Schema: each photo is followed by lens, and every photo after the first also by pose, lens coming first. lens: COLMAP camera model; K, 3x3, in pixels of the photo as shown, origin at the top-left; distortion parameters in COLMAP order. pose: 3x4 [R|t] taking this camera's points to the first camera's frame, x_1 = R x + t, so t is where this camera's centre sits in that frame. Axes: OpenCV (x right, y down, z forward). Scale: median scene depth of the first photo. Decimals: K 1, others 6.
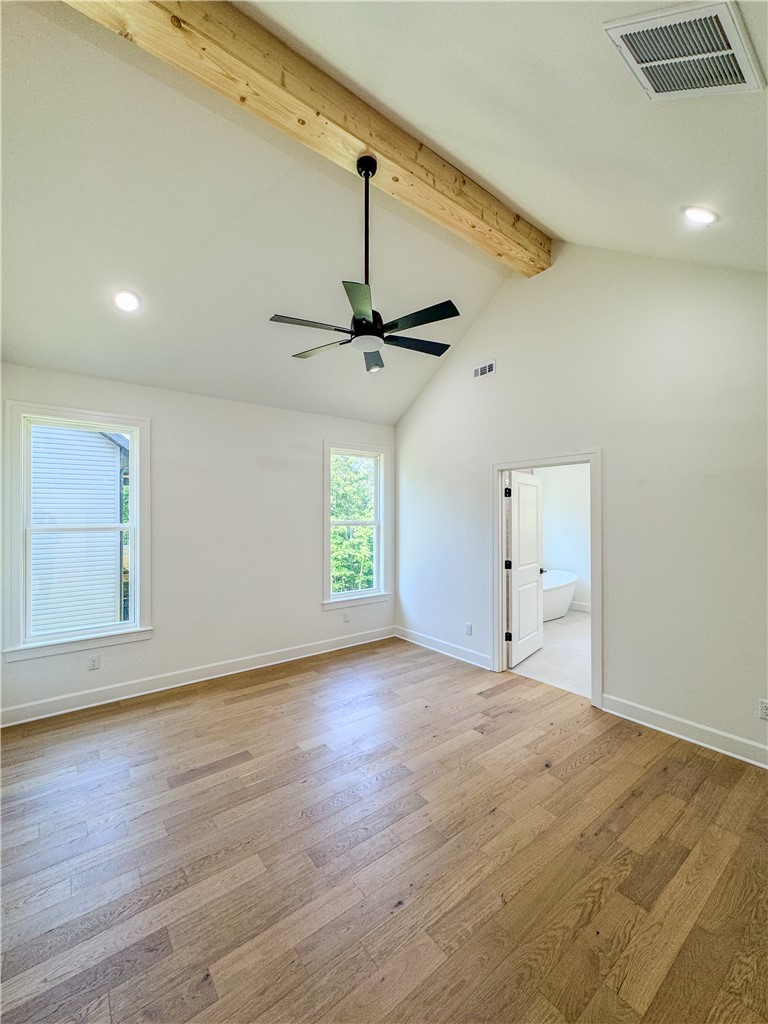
lens RADIAL K [[413.4, 0, 384.0], [0, 413.4, 512.0], [0, 0, 1]] dist [-0.000106, 0.000004]
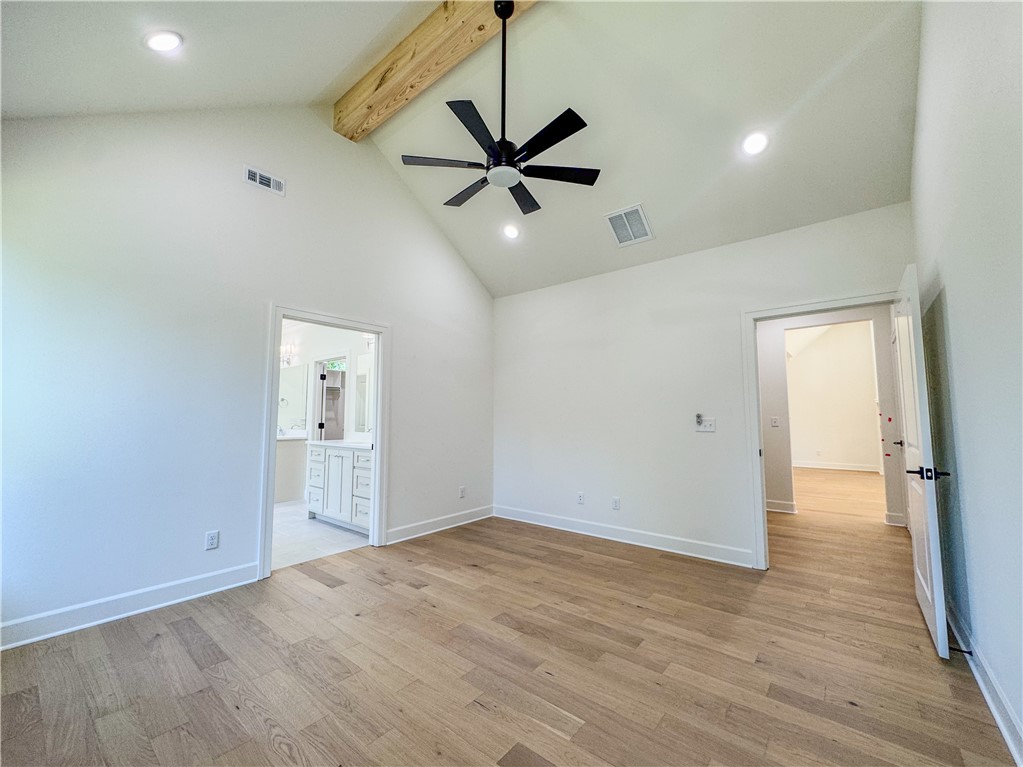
lens RADIAL K [[413.0, 0, 509.5], [0, 413.0, 383.0], [0, 0, 1]] dist [-0.000106, 0.000004]
pose [[-0.211516, 0.084161, 0.973744, -0.769524], [-0.007882, 0.996106, -0.087806, 0.125930], [-0.977343, -0.026248, -0.210029, 0.966553]]
